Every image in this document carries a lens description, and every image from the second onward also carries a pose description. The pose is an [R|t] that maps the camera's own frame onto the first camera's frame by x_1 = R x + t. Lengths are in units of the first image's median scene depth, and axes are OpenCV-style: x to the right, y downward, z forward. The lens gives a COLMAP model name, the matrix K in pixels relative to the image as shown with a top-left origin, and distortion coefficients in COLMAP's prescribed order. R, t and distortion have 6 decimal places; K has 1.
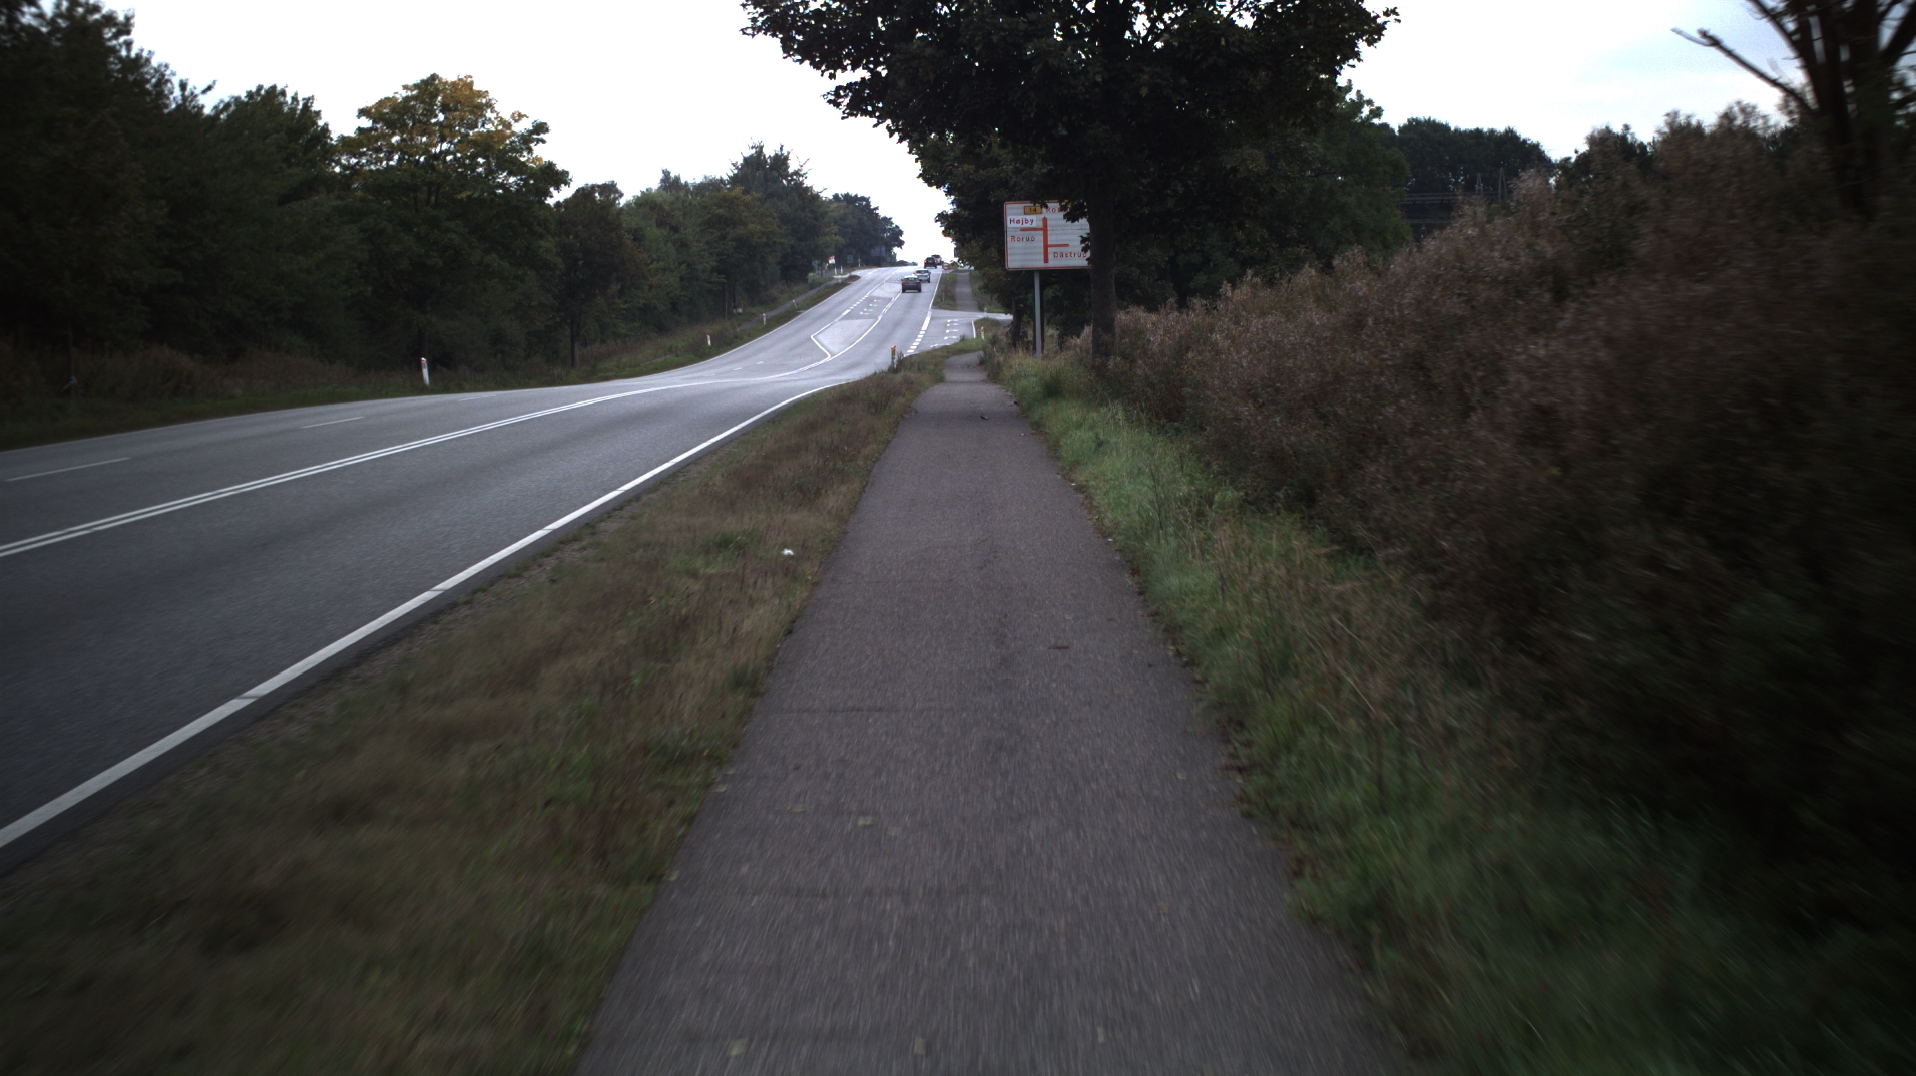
lens RADIAL K [[6453.4, 0, 958.6], [0, 6453.4, 535.7], [0, 0, 1]] dist [-0.850516, 0.000000]
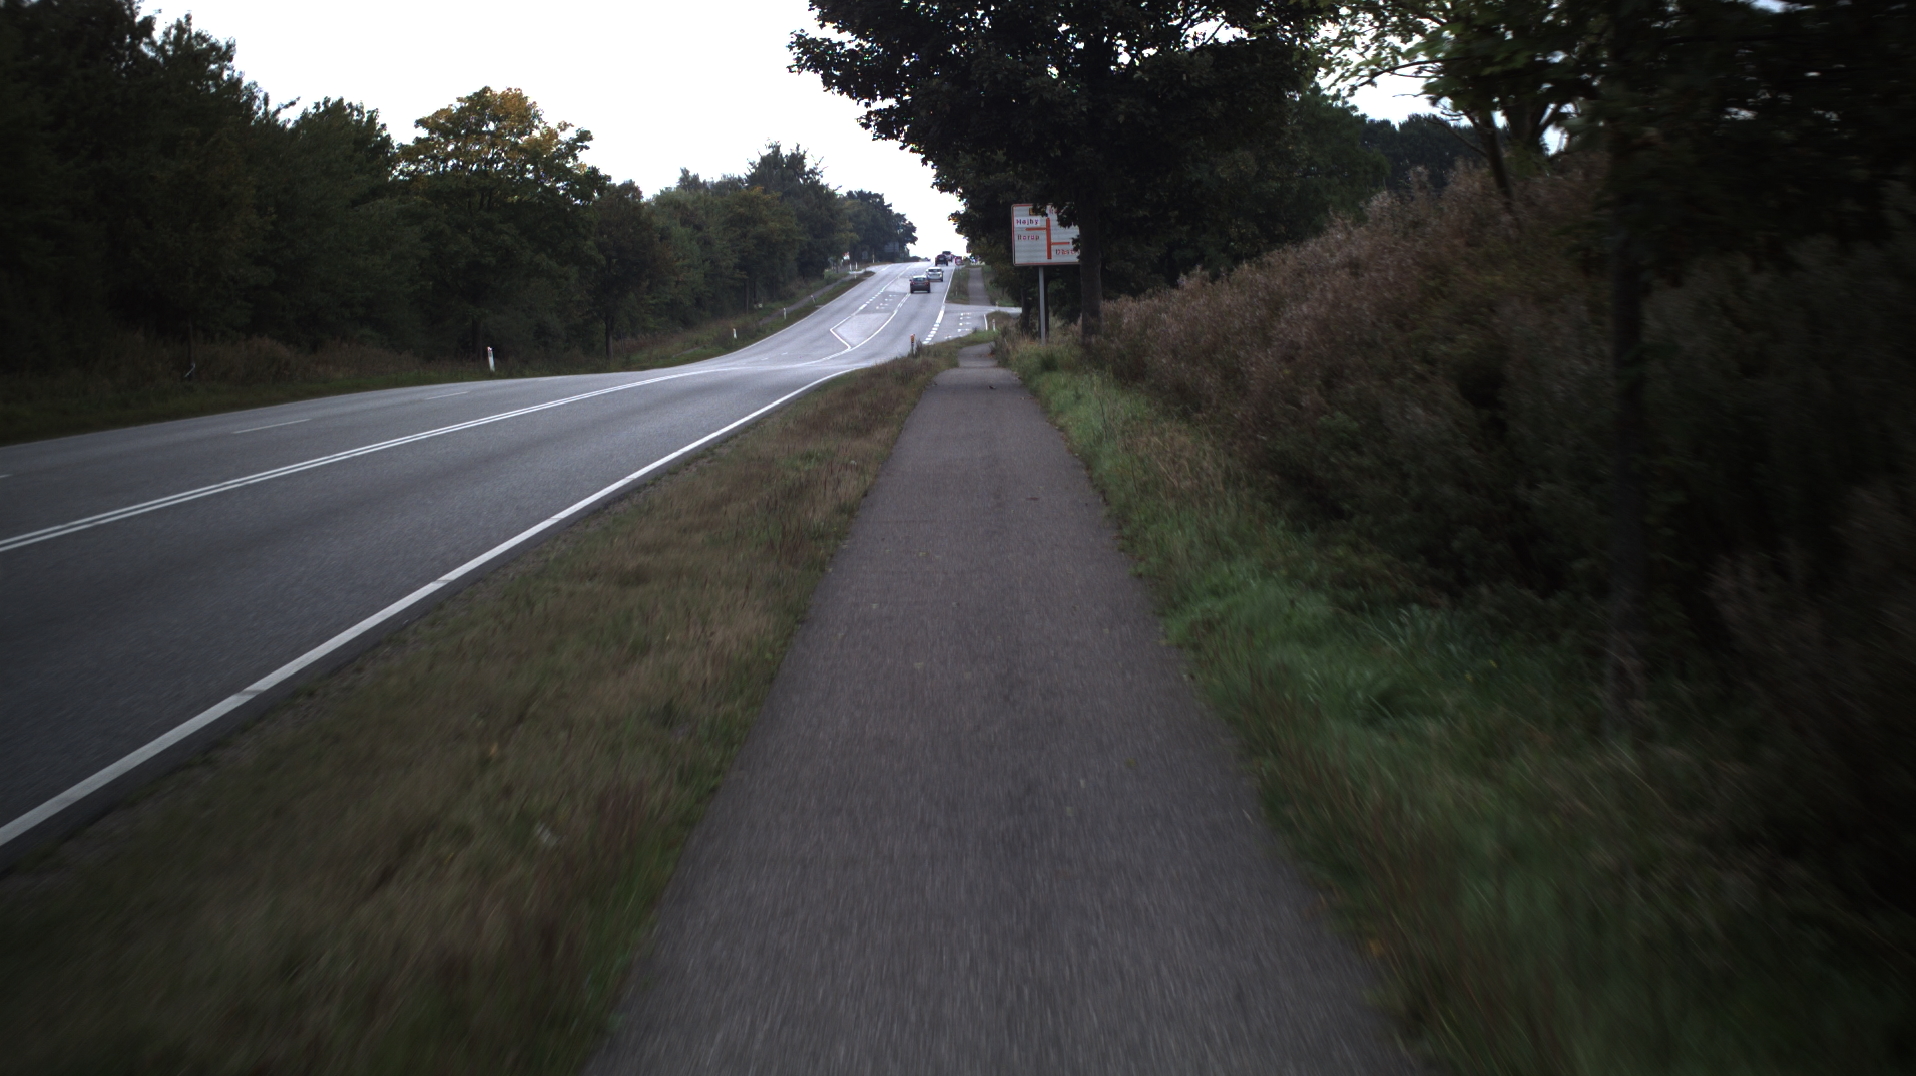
lens RADIAL K [[6453.4, 0, 974.0], [0, 6453.4, 532.2], [0, 0, 1]] dist [-0.850516, 0.000000]
pose [[0.999986, -0.005307, 0.000229, 0.000054], [0.005307, 0.999986, 0.000214, 0.005063], [-0.000230, -0.000213, 1.000000, -0.125880]]
